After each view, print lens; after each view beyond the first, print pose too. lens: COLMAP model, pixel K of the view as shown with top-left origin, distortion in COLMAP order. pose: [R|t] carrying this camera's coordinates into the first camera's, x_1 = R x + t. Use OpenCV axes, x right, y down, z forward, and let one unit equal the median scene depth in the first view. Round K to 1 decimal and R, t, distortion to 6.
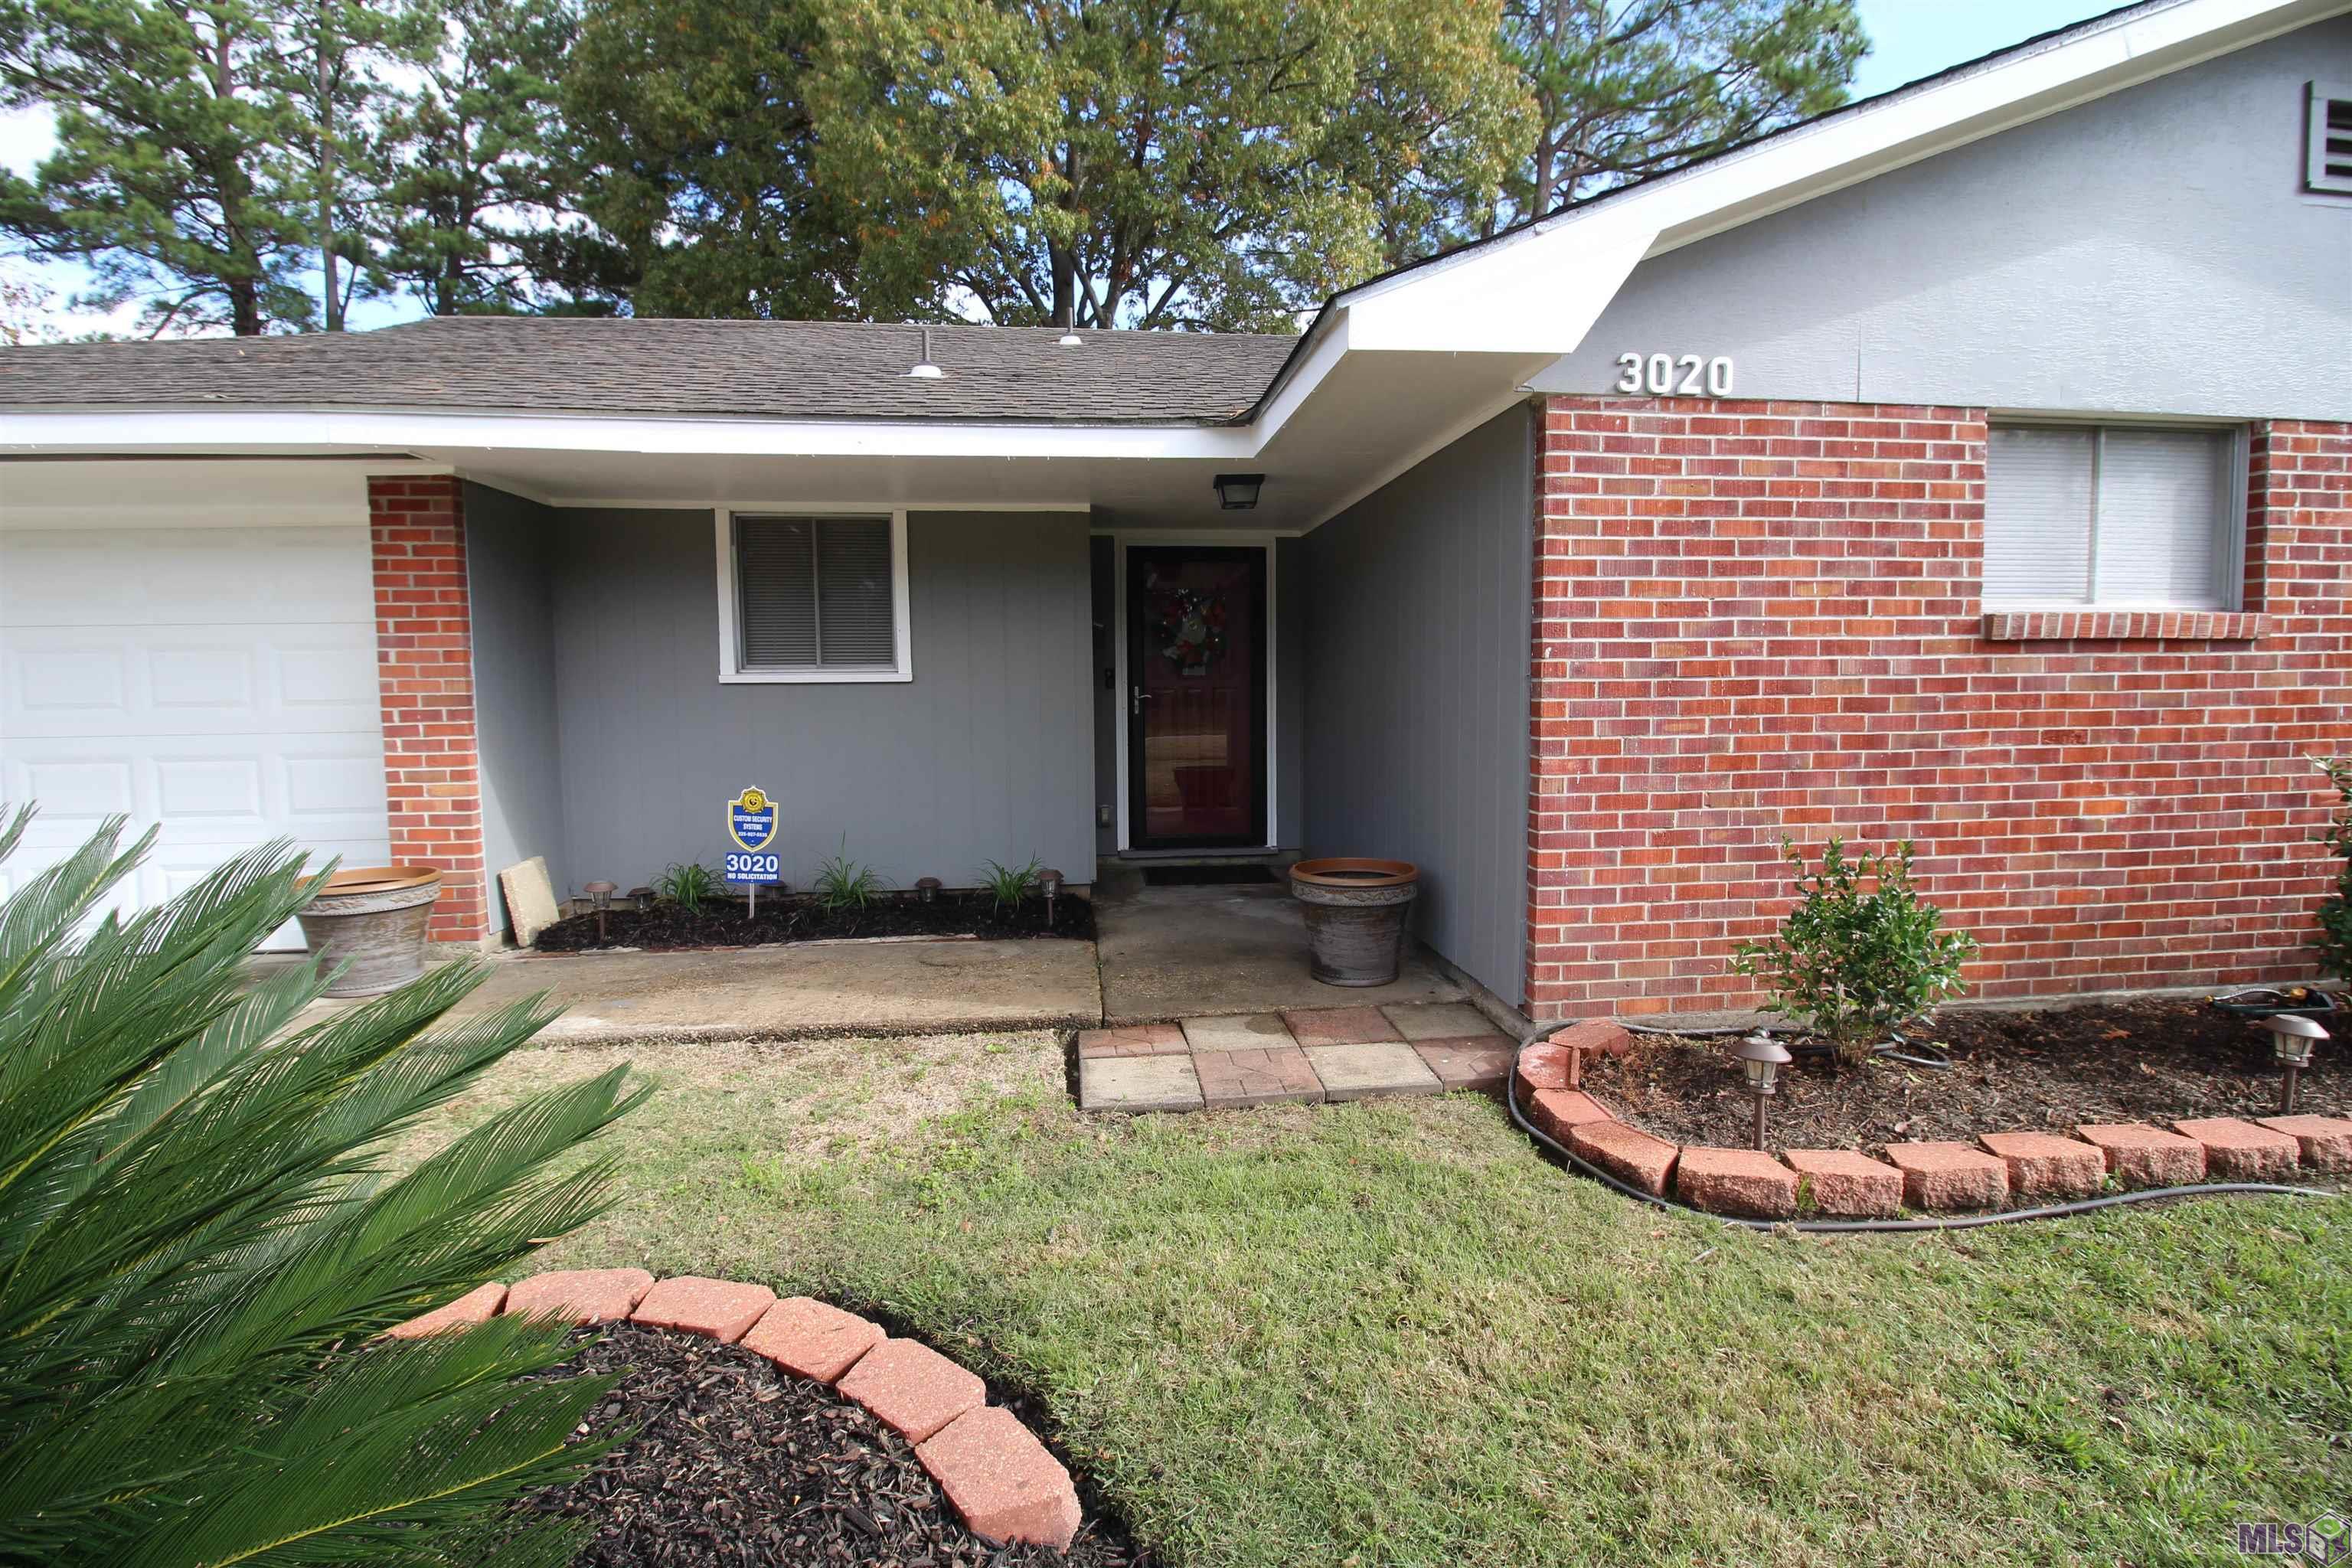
lens RADIAL K [[1081.4, 0, 1180.9], [0, 1081.4, 753.1], [0, 0, 1]] dist [0.000483, -0.013880]
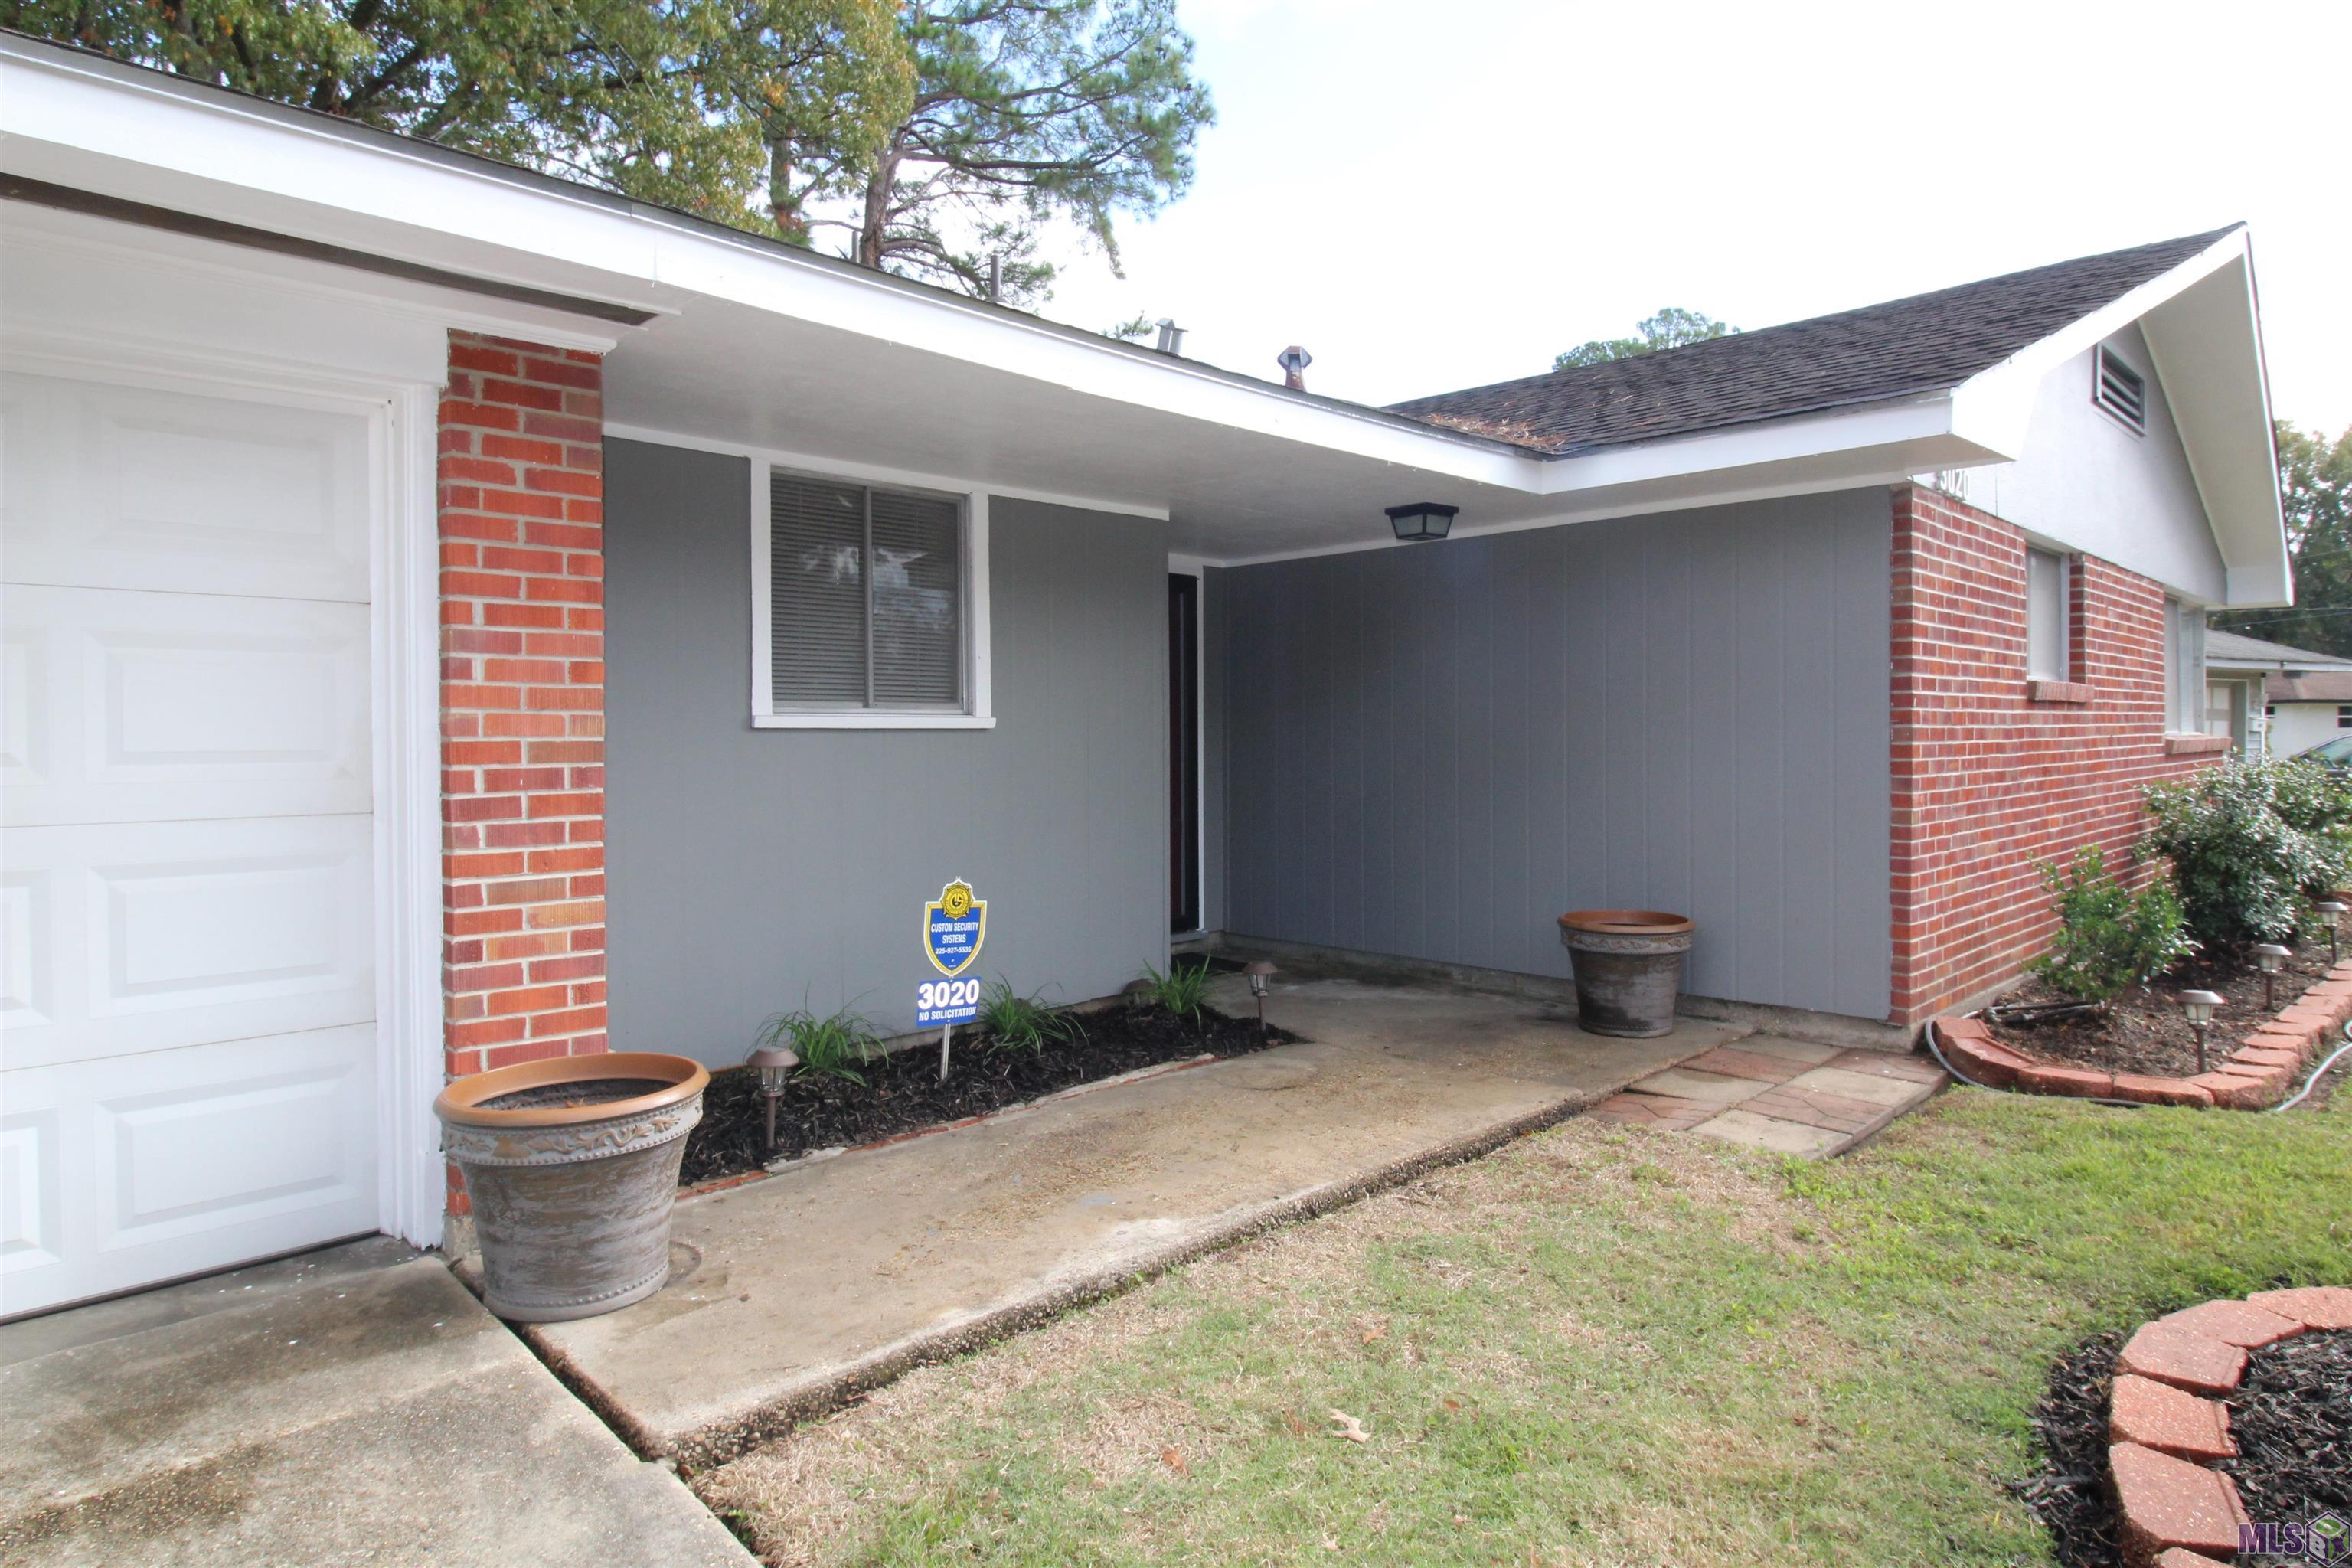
lens RADIAL K [[1368.2, 0, 1179.2], [0, 1368.2, 749.6], [0, 0, 1]] dist [-0.002167, -0.000315]
pose [[0.779540, -0.001459, 0.626350, -0.890419], [0.041791, 0.997890, -0.049688, -0.001625], [-0.624956, 0.064910, 0.777957, 0.260578]]
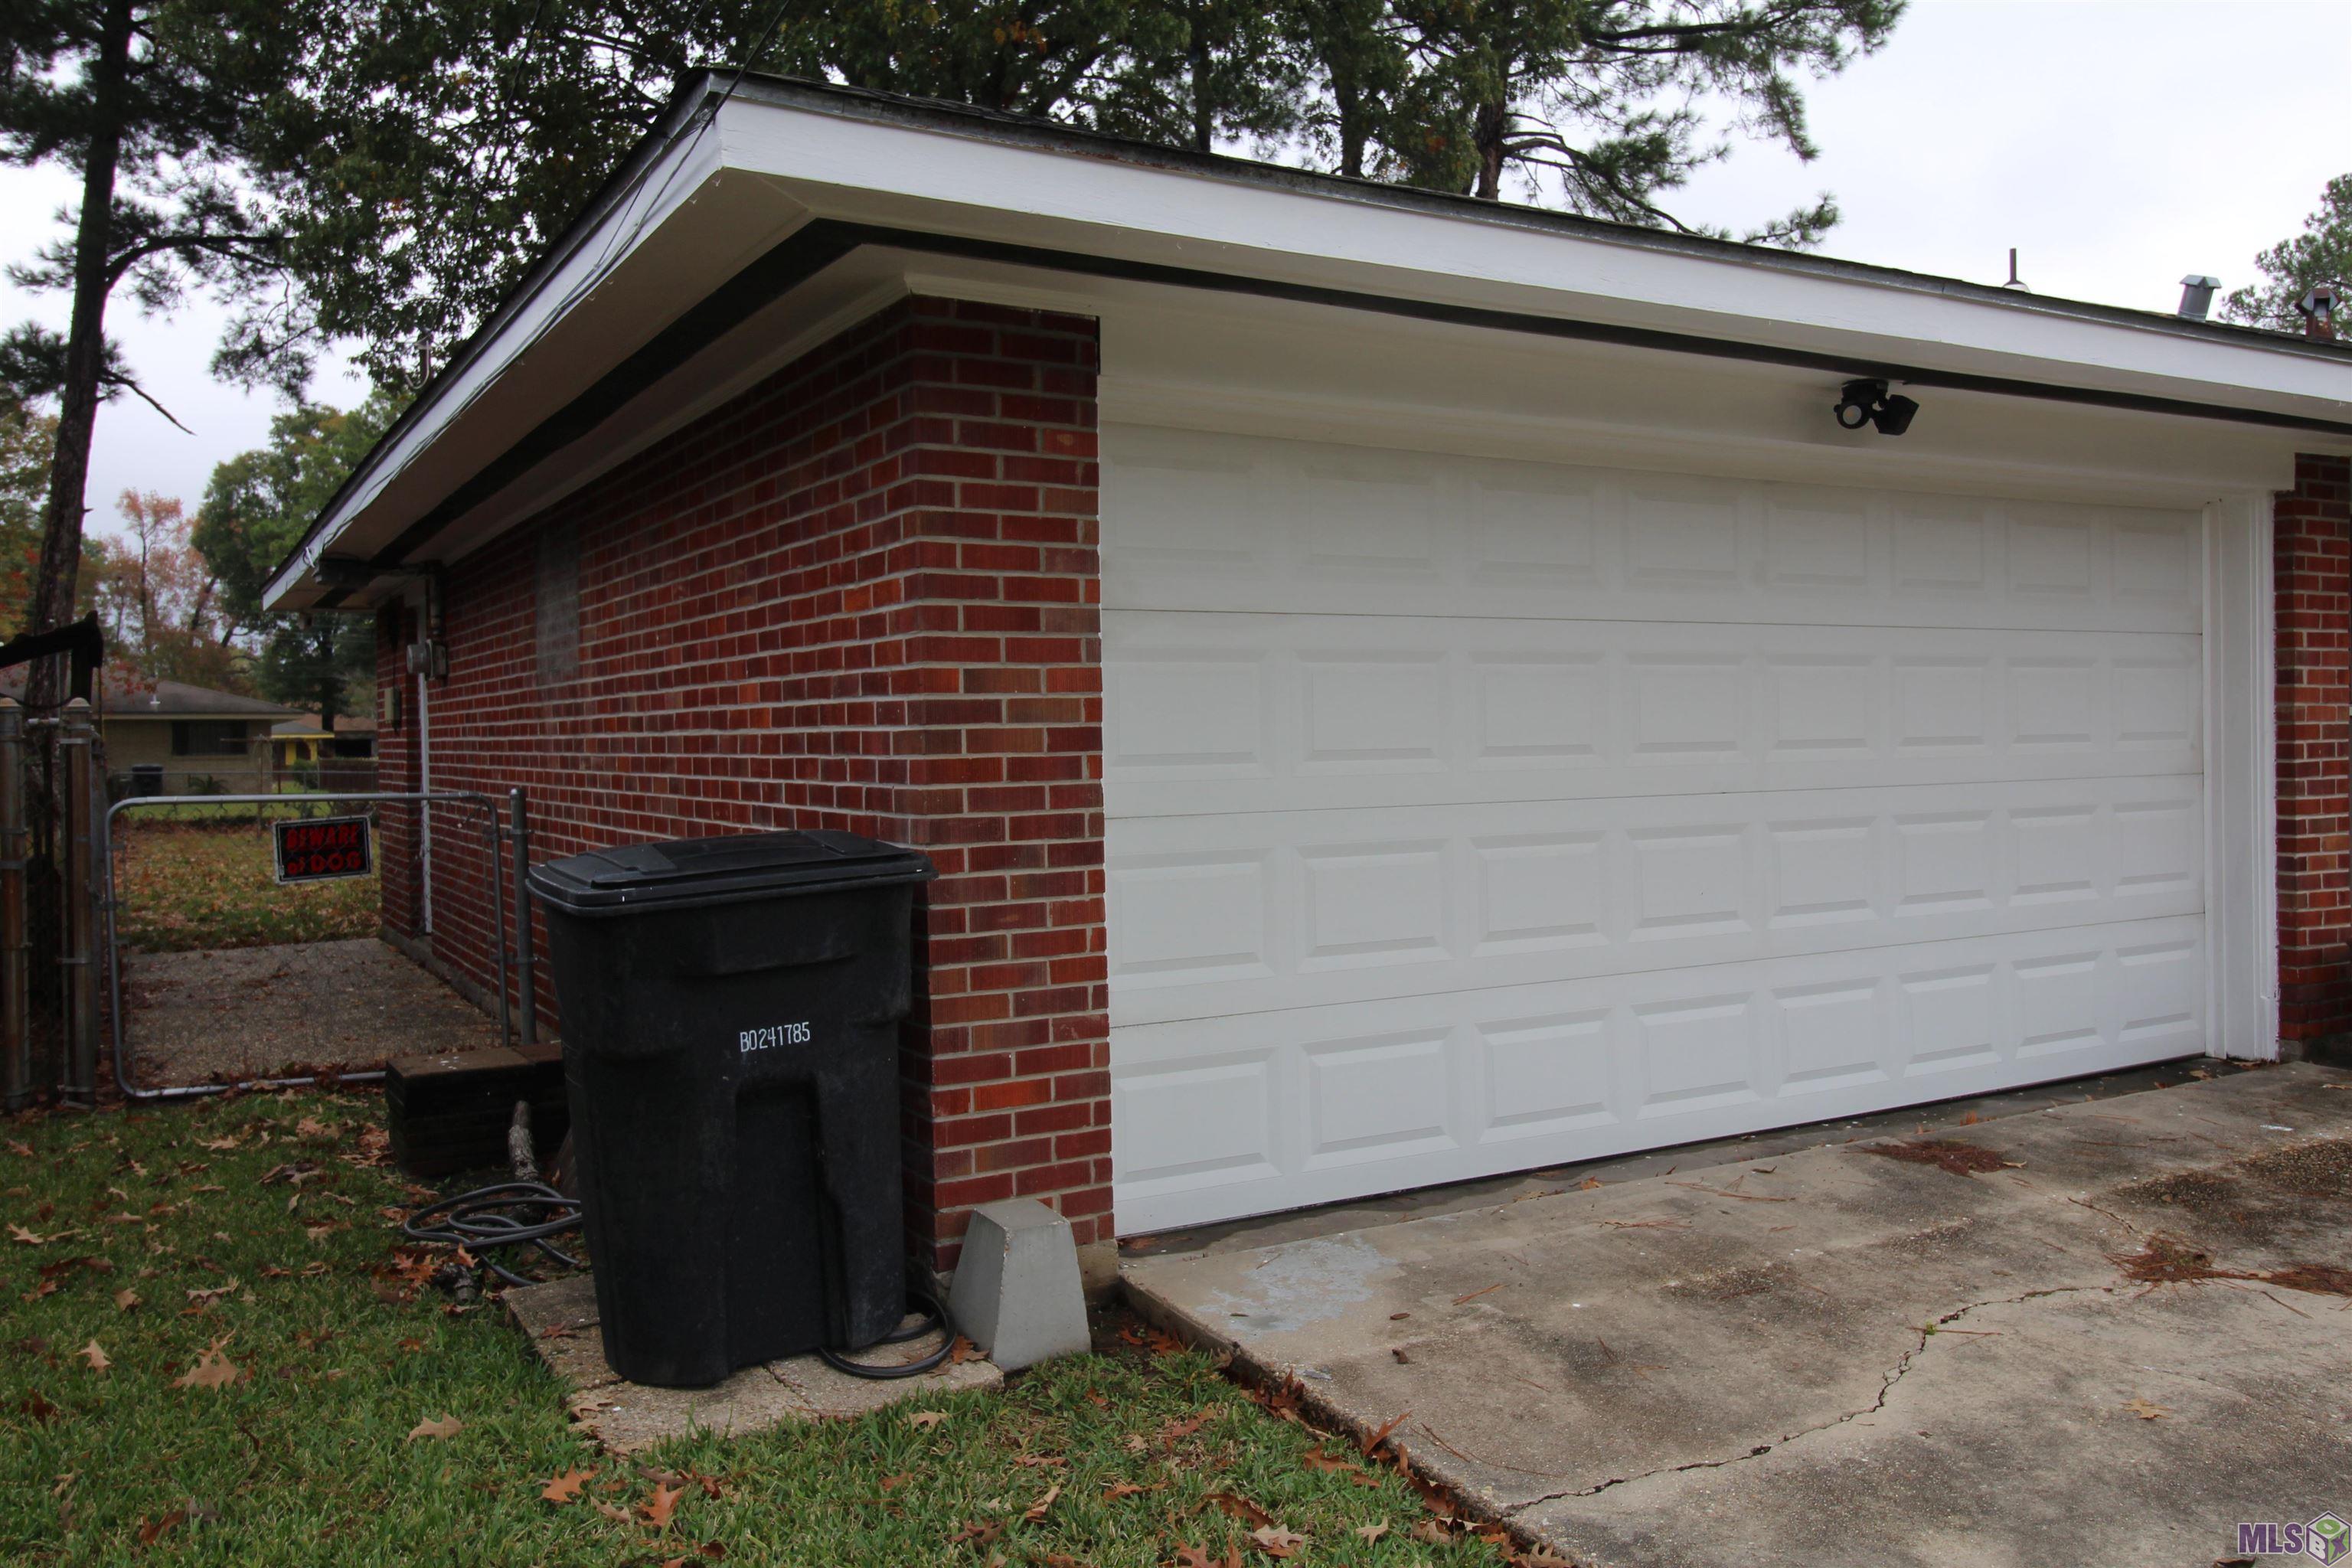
lens RADIAL K [[1809.5, 0, 1117.8], [0, 1809.5, 784.6], [0, 0, 1]] dist [0.002184, 0.003612]
pose [[0.920762, -0.018885, 0.389668, -2.081537], [0.037412, 0.998499, -0.040012, 0.011790], [-0.388328, 0.051419, 0.920086, 0.111450]]
